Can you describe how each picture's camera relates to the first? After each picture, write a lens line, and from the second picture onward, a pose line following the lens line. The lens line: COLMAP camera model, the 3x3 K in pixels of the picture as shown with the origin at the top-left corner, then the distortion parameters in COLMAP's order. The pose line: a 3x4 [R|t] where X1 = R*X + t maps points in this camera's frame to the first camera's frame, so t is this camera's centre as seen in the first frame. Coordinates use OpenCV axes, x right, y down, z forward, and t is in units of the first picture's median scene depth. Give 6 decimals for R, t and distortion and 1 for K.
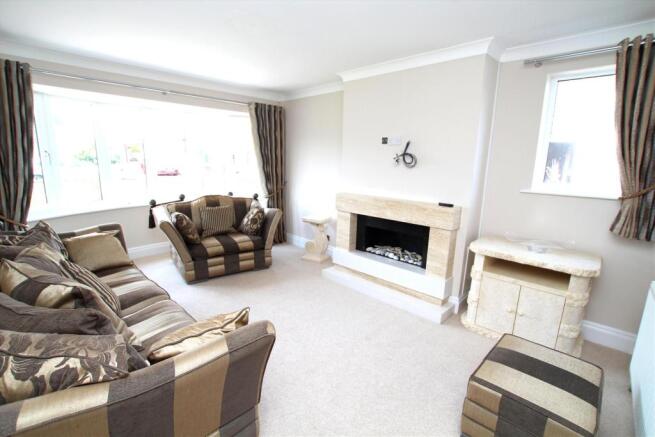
lens RADIAL K [[301.2, 0, 327.5], [0, 301.2, 218.5], [0, 0, 1]] dist [-0.024394, -0.000243]
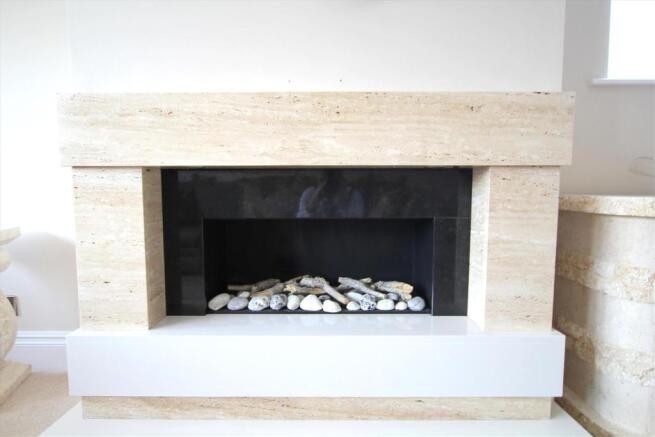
lens RADIAL K [[383.6, 0, 327.5], [0, 383.6, 218.5], [0, 0, 1]] dist [-0.037275, 0.000035]
pose [[0.716128, -0.083812, 0.692919, -0.032424], [0.150508, 0.987951, -0.036051, 0.054486], [-0.681549, 0.130107, 0.720114, 0.687024]]
